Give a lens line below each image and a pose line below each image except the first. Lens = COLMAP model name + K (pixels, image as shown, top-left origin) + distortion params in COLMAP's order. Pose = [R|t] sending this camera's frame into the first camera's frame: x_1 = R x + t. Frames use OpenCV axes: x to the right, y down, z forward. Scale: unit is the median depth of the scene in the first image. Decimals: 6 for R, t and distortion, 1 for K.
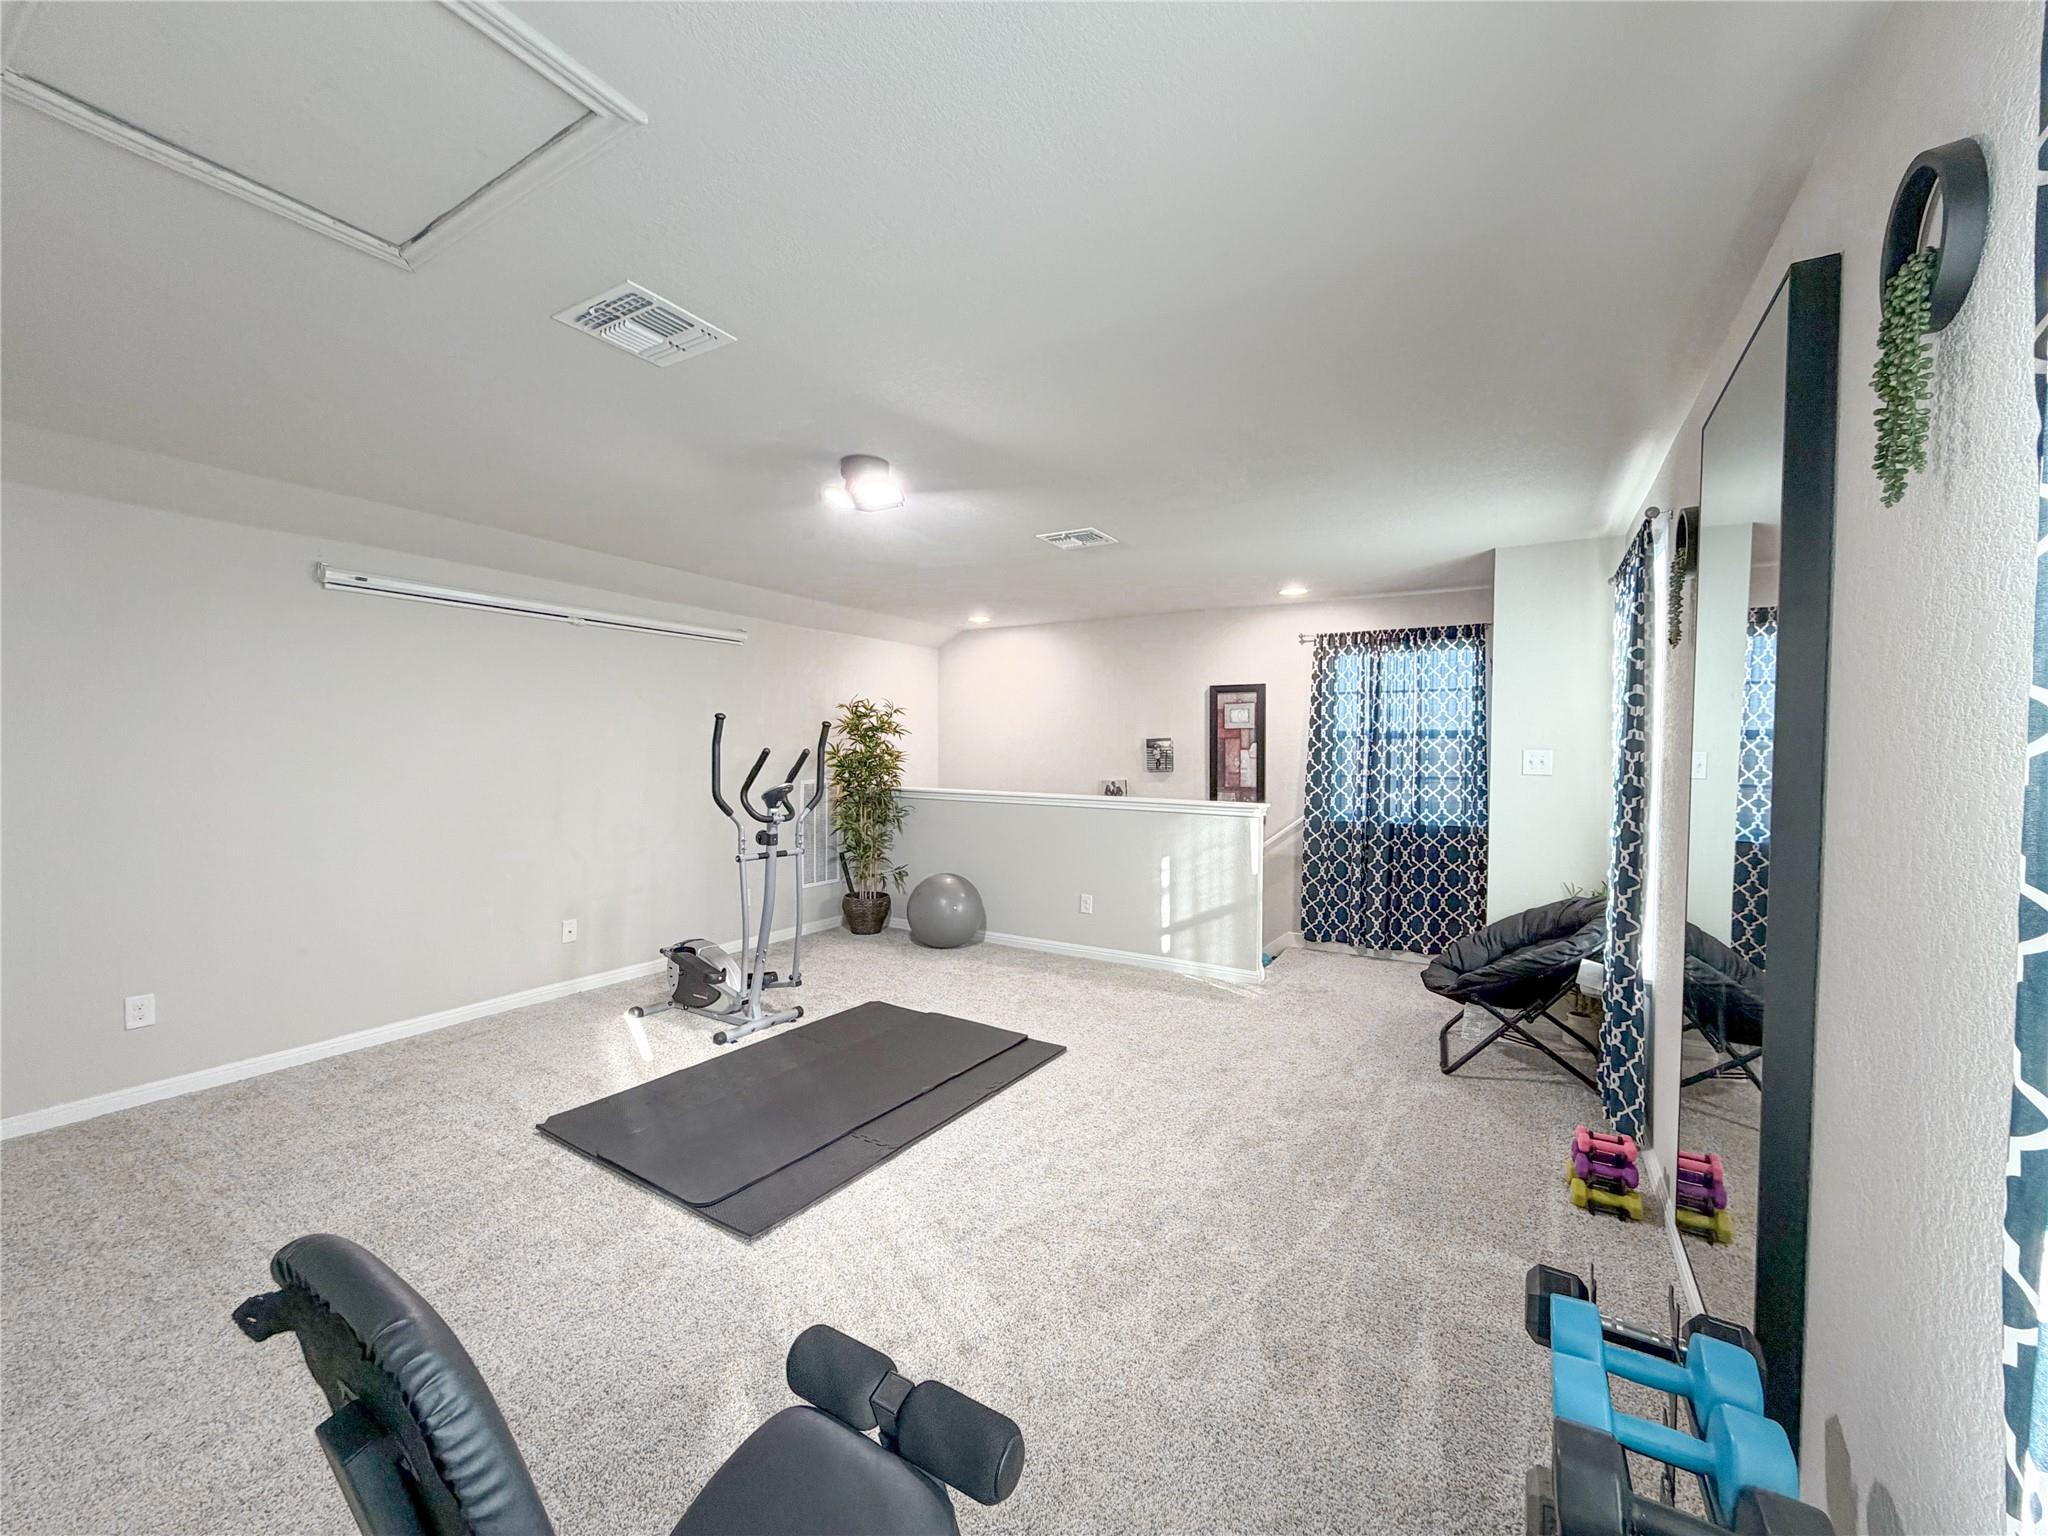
lens RADIAL K [[816.2, 0, 1020.2], [0, 816.2, 767.5], [0, 0, 1]] dist [-0.000664, 0.000478]
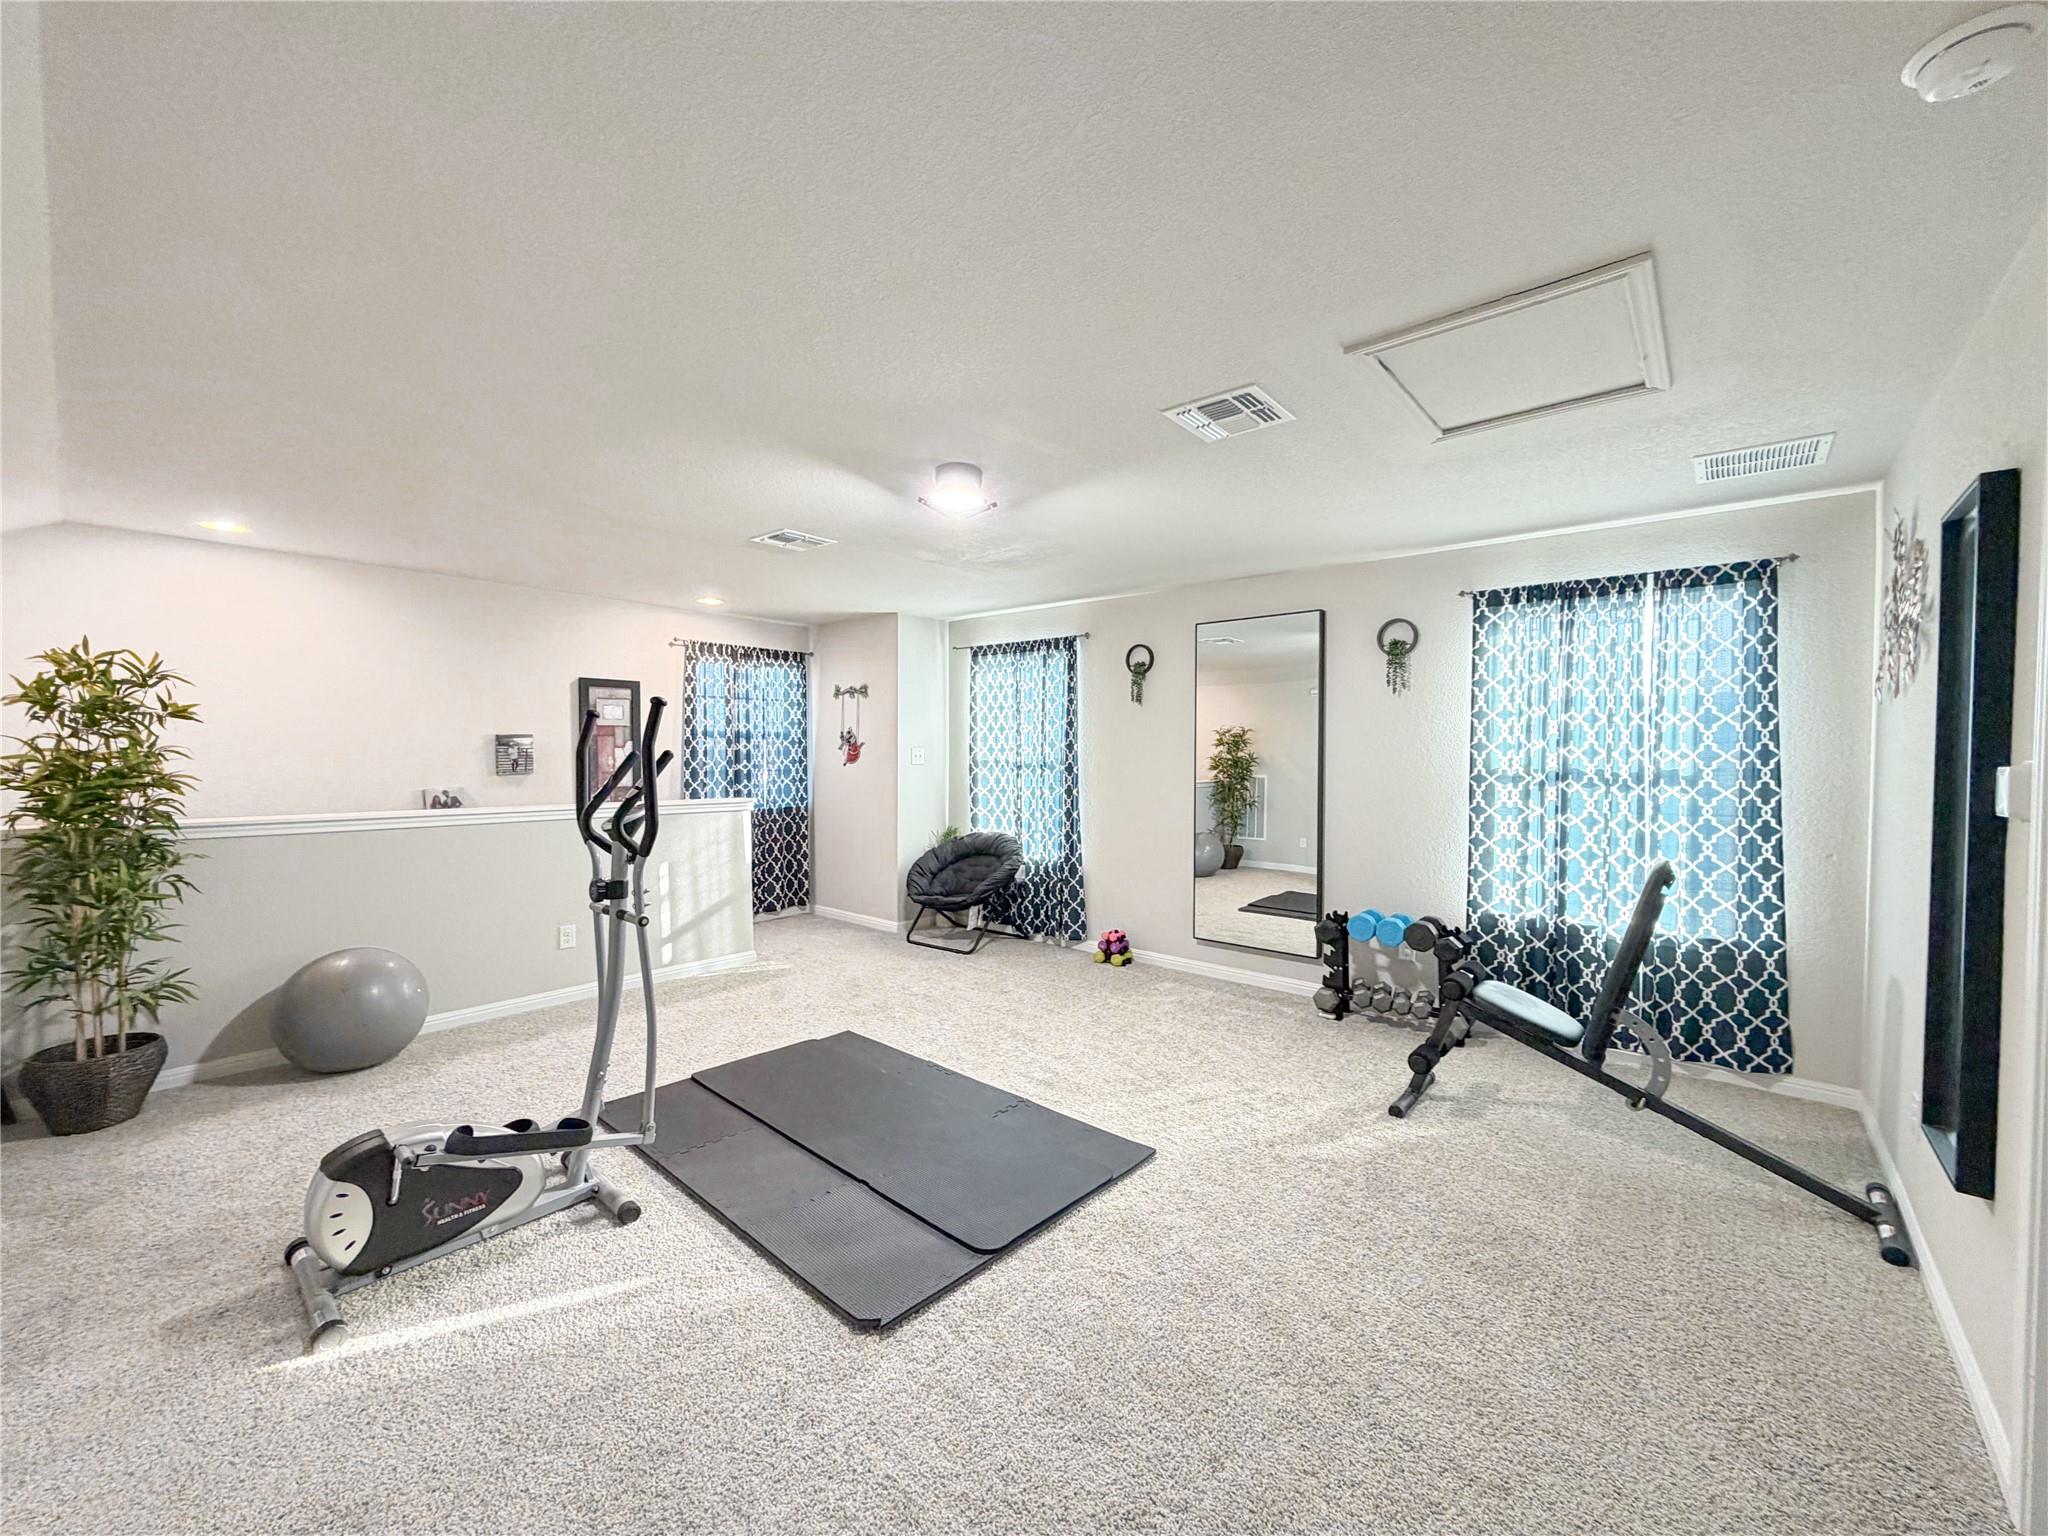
lens RADIAL K [[816.2, 0, 1021.9], [0, 816.2, 770.8], [0, 0, 1]] dist [-0.000664, 0.000478]
pose [[0.154690, -0.034420, 0.987363, -0.692972], [0.016467, 0.999344, 0.032257, -0.020812], [-0.987826, 0.011269, 0.155156, 0.442850]]
